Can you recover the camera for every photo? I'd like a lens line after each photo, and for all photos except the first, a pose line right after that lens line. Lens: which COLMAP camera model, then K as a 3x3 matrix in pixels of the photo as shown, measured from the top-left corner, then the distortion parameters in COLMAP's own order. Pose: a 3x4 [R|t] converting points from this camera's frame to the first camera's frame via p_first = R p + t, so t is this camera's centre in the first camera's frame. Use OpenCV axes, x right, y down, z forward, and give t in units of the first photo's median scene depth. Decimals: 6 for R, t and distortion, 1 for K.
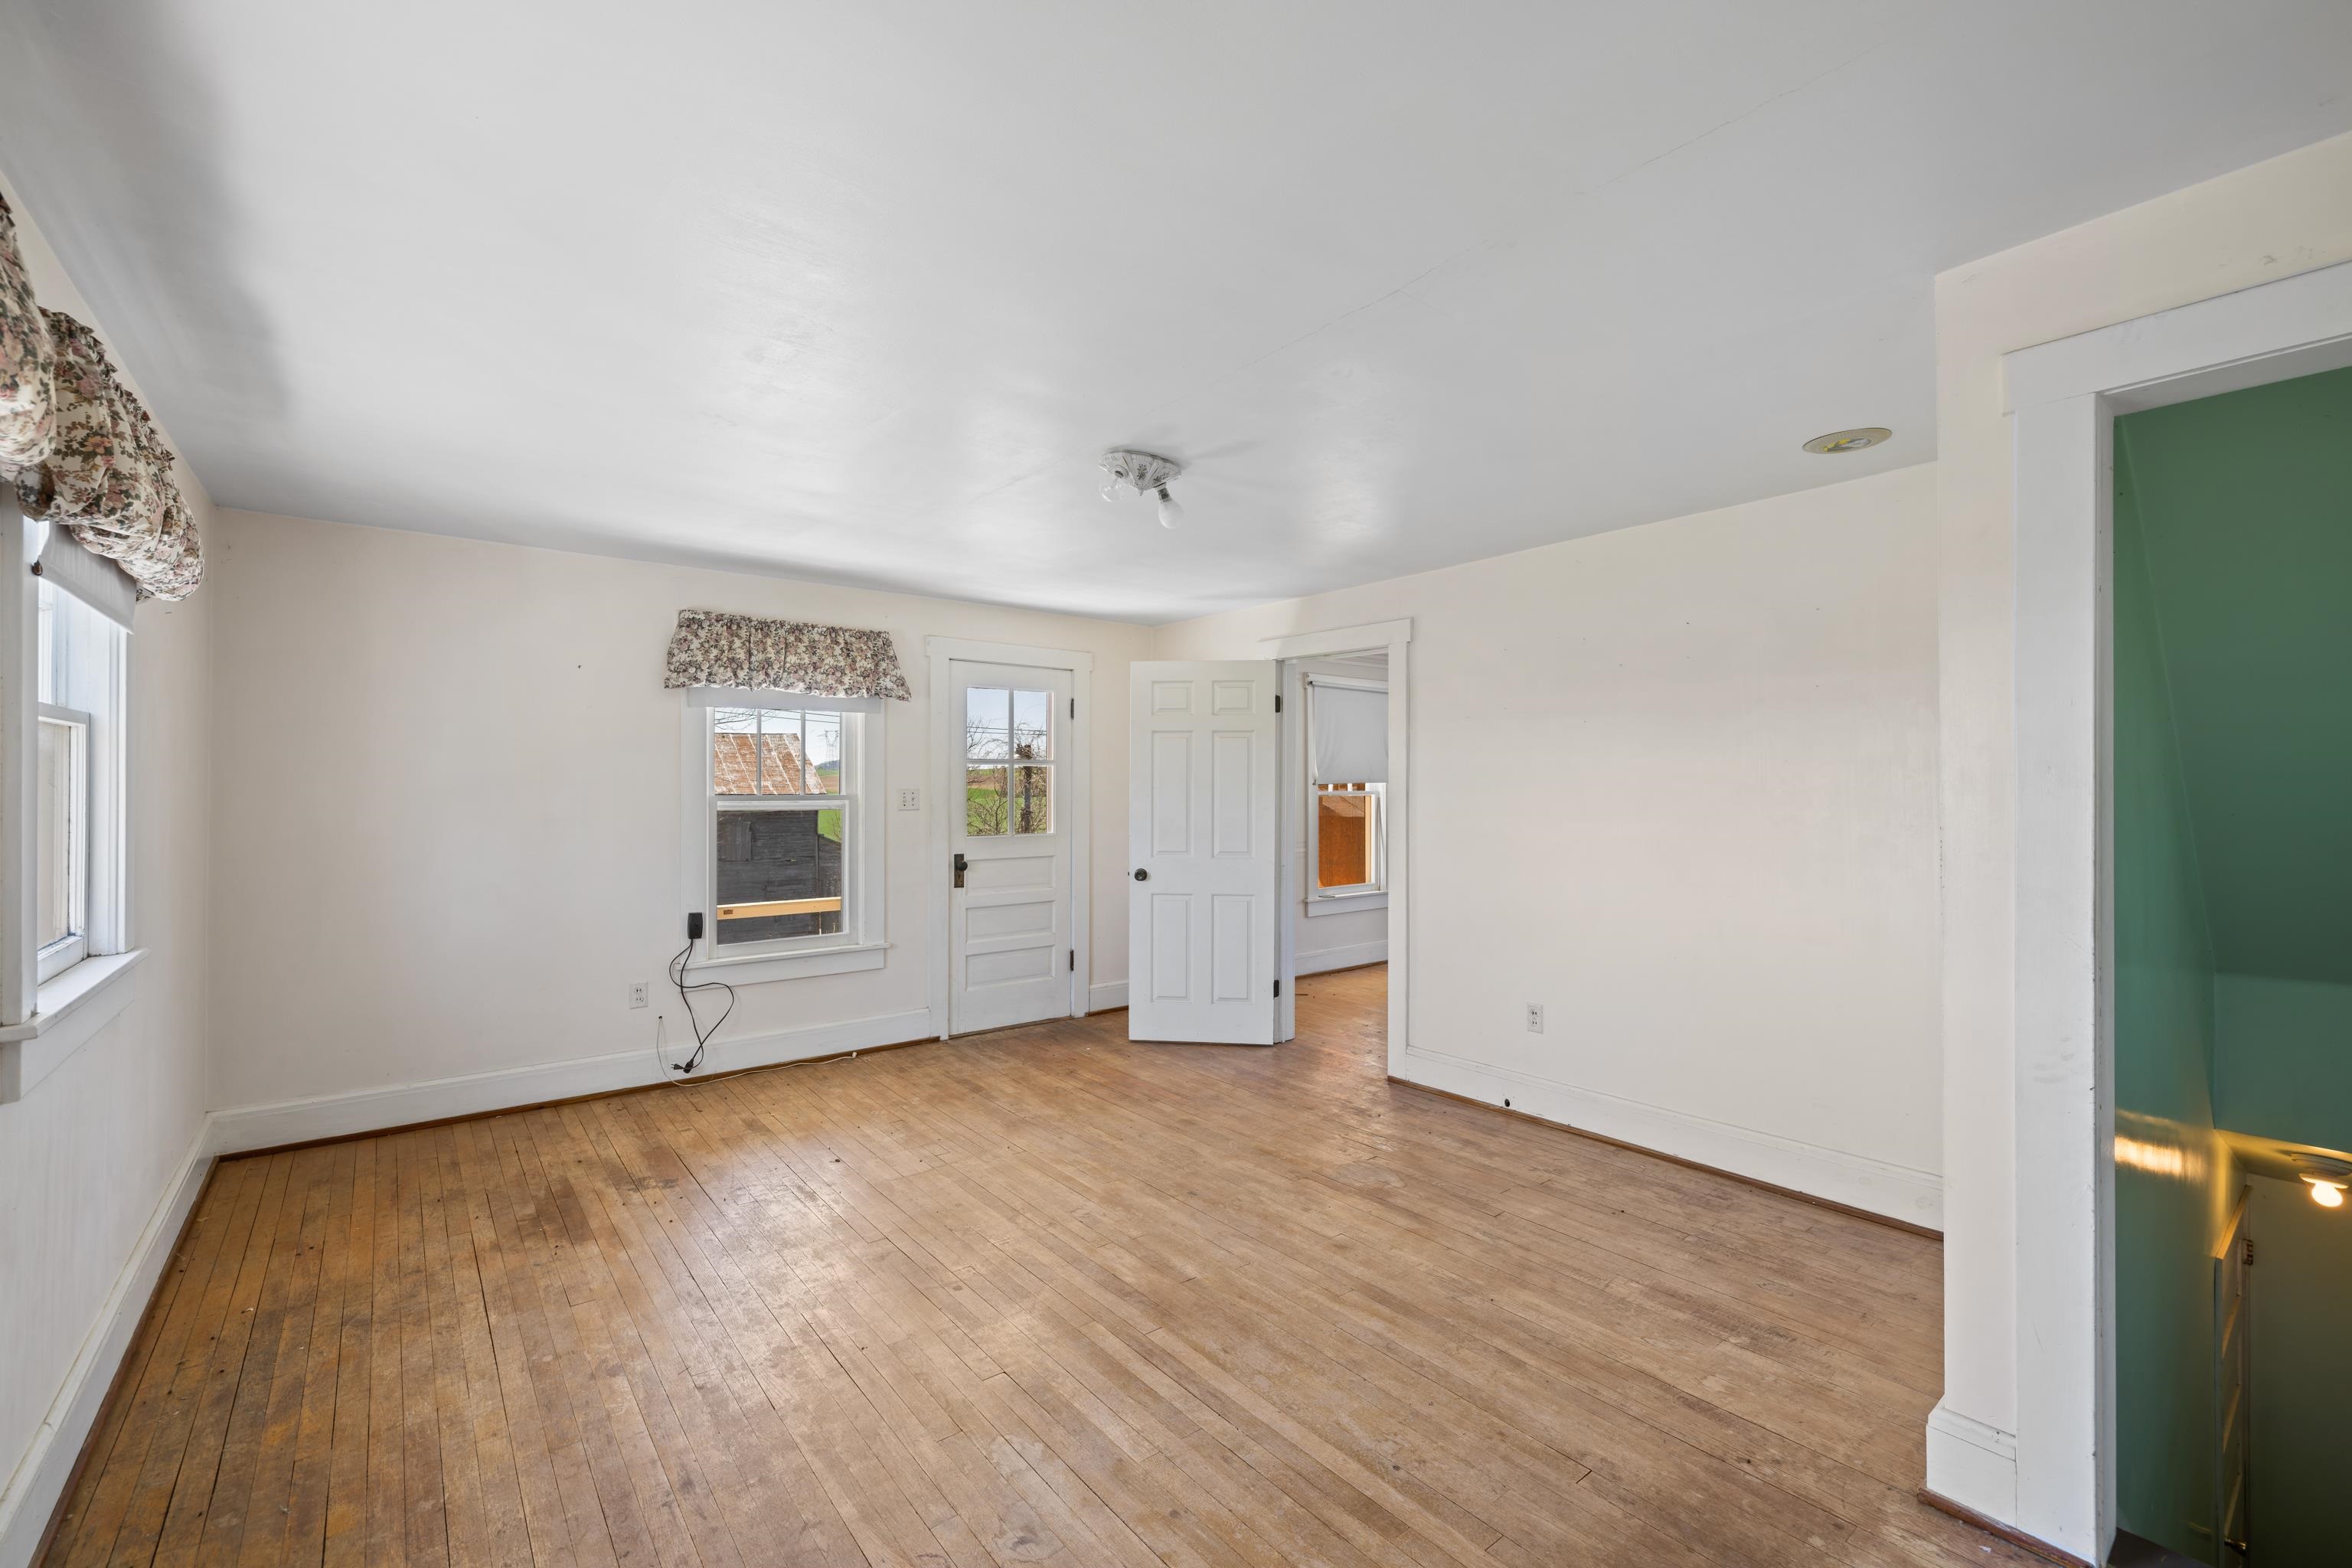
lens RADIAL K [[986.9, 0, 1173.1], [0, 986.9, 781.5], [0, 0, 1]] dist [0.012459, -0.000362]
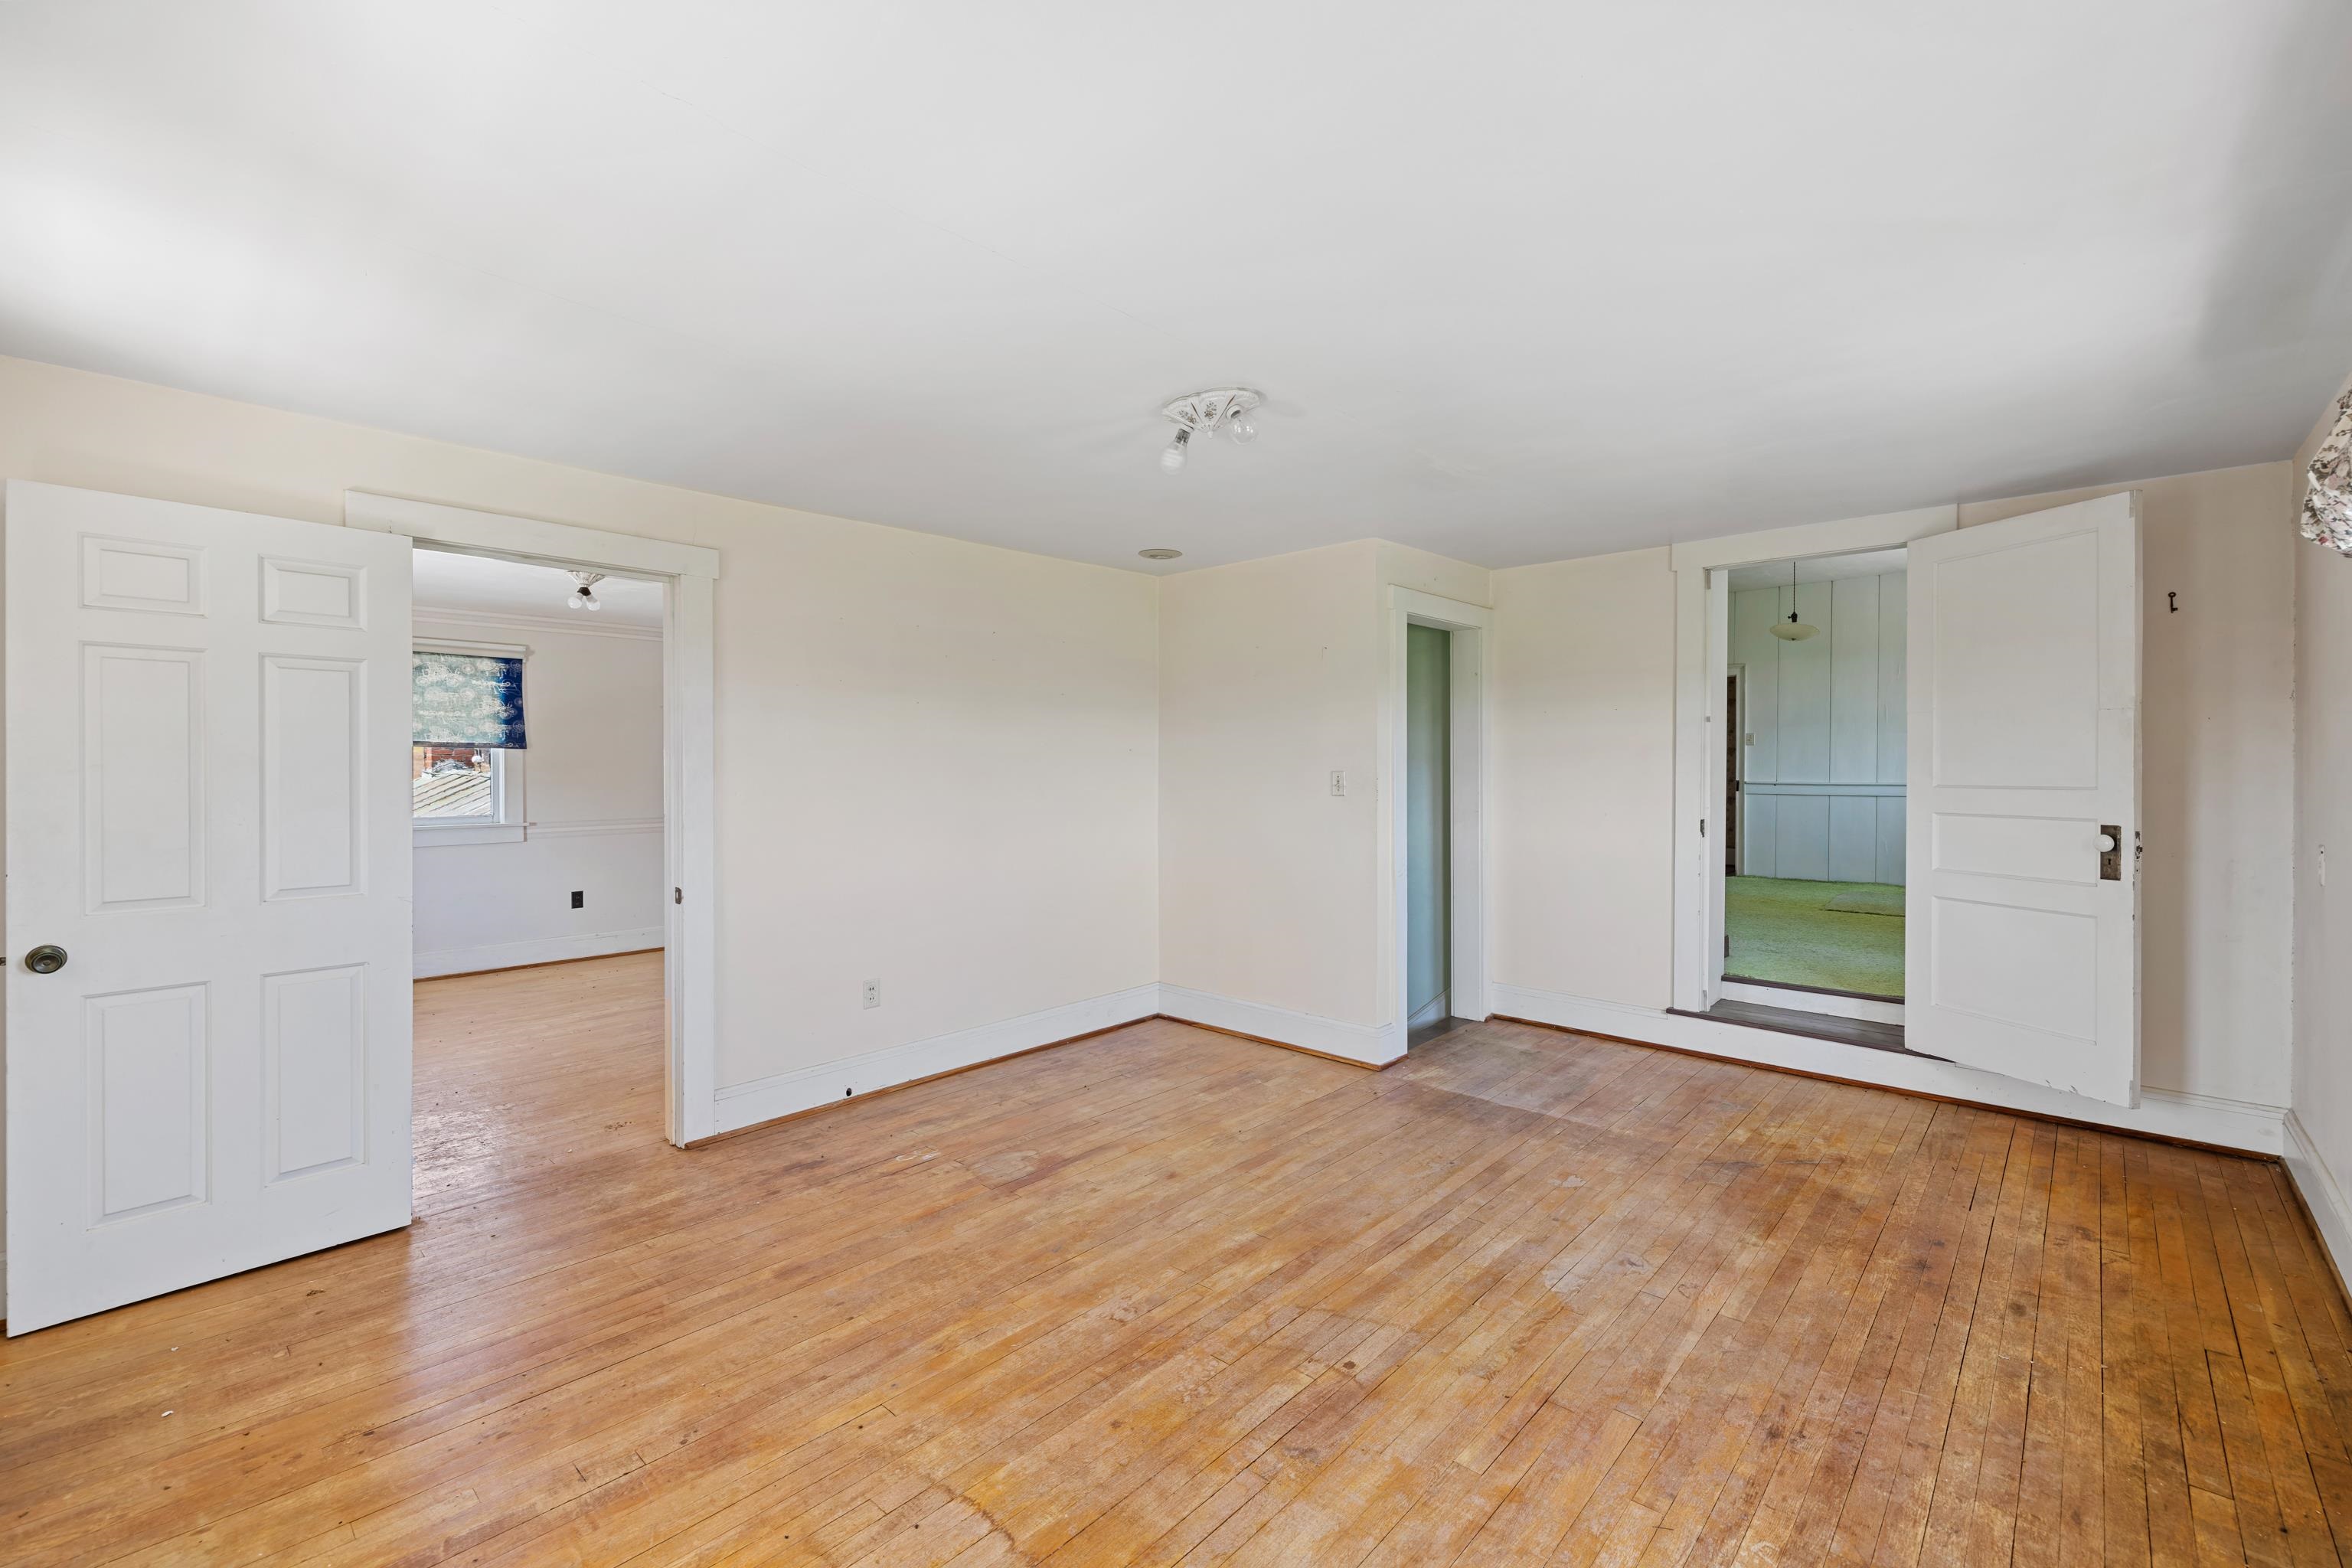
lens RADIAL K [[986.9, 0, 1173.1], [0, 986.9, 781.5], [0, 0, 1]] dist [0.012459, -0.000362]
pose [[-0.150204, -0.012881, 0.988571, -0.867930], [-0.005190, 0.999912, 0.012240, 0.010399], [-0.988641, -0.003292, -0.150258, 1.092087]]
